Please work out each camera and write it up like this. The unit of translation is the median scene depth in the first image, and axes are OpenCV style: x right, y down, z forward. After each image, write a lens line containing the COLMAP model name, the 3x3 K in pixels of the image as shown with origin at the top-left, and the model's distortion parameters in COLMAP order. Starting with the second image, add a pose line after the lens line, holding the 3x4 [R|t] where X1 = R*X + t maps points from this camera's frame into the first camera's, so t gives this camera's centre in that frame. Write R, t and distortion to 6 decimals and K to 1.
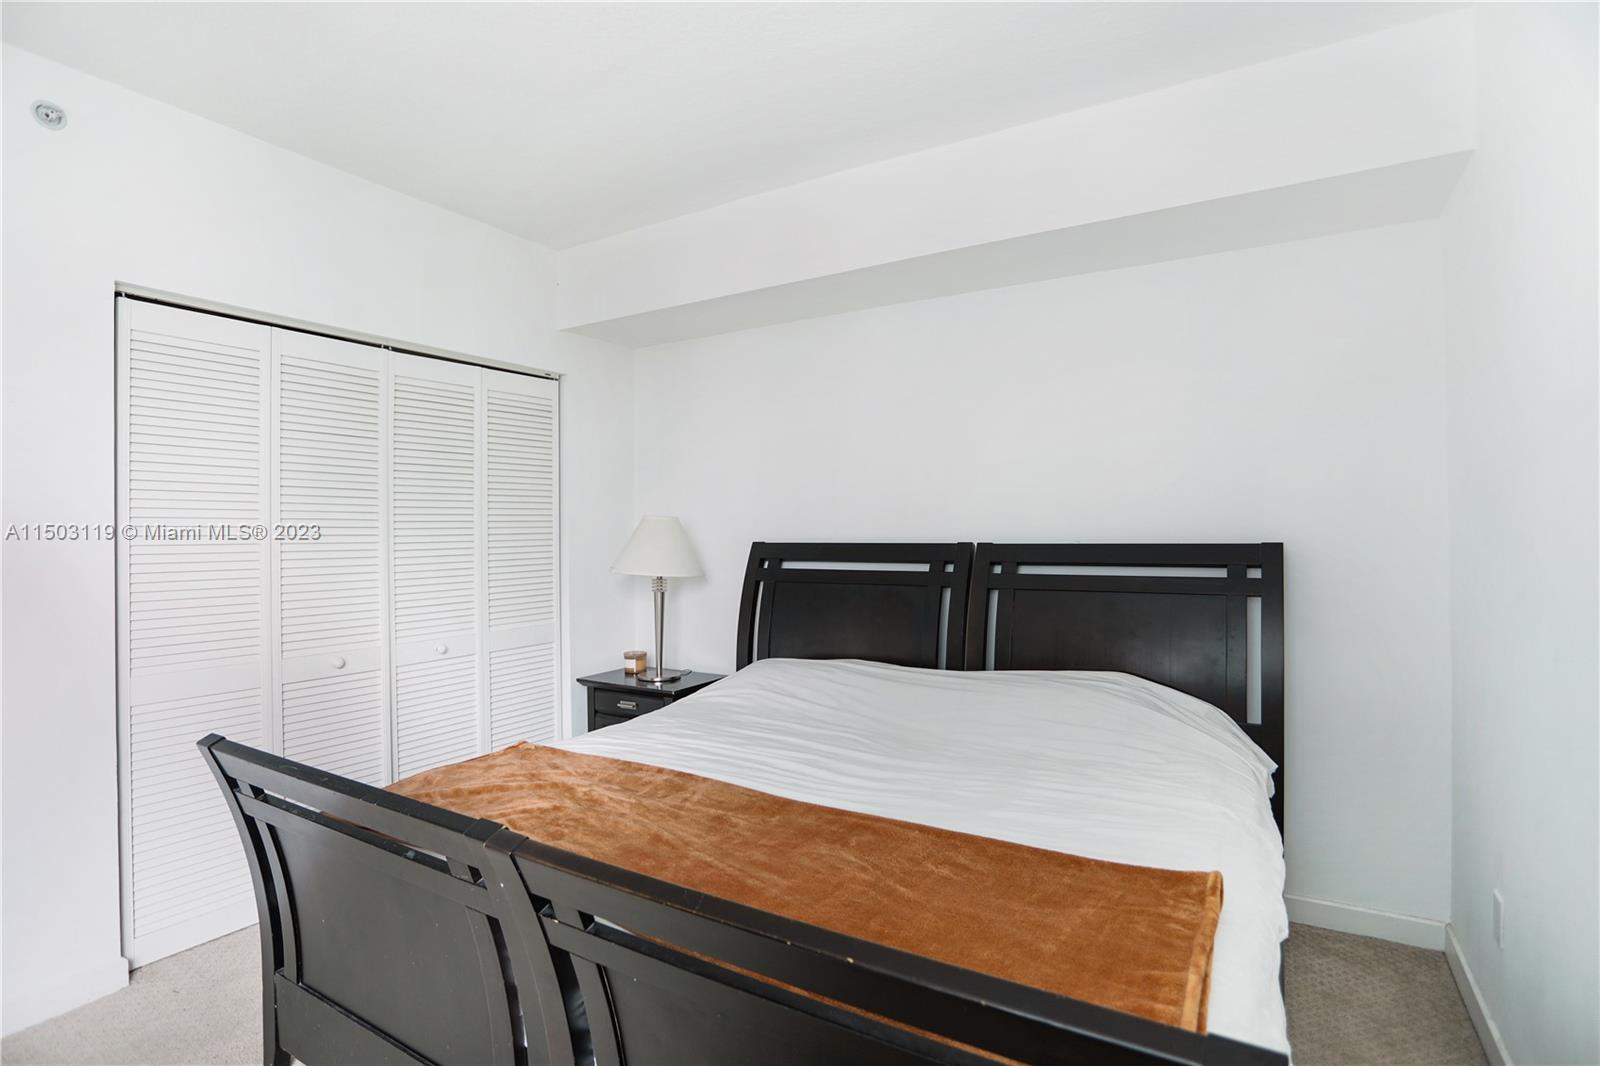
lens RADIAL K [[808.0, 0, 797.0], [0, 808.0, 516.6], [0, 0, 1]] dist [-0.058845, 0.022837]
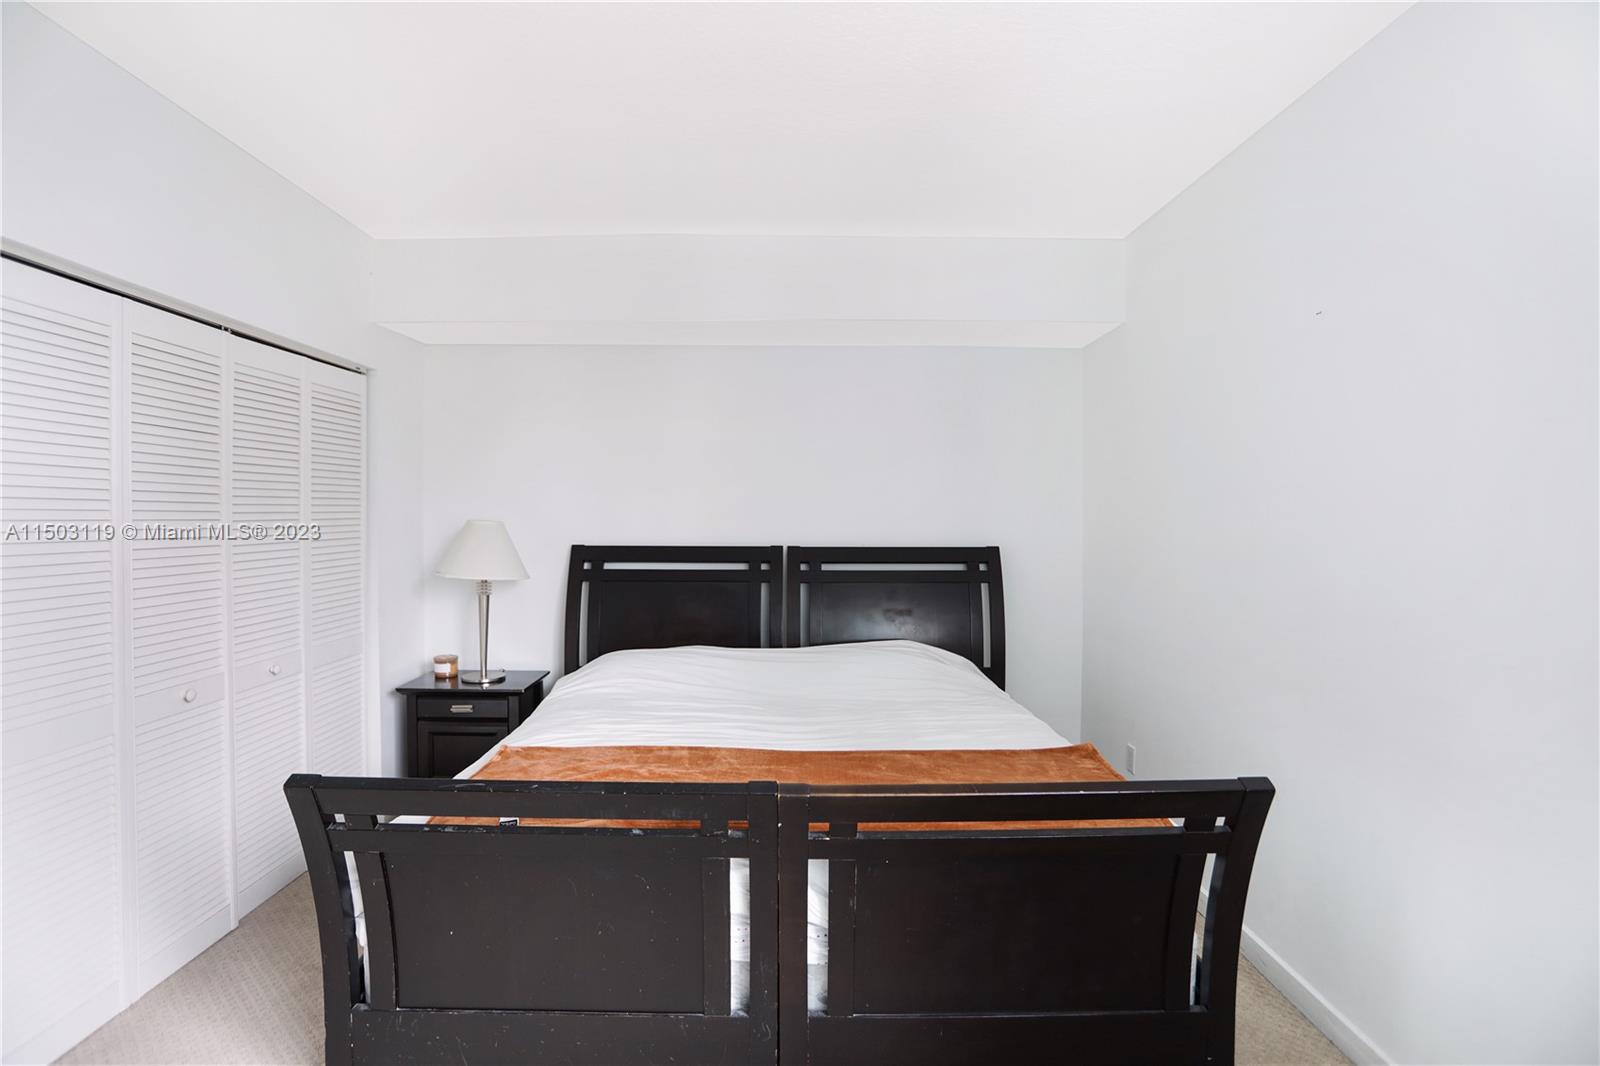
lens RADIAL K [[768.7, 0, 809.1], [0, 768.7, 533.4], [0, 0, 1]] dist [-0.050336, -0.000127]
pose [[0.840691, -0.001598, 0.541513, -0.445335], [-0.019164, 0.999281, 0.032700, -0.030641], [-0.541176, -0.037868, 0.840056, -0.036212]]
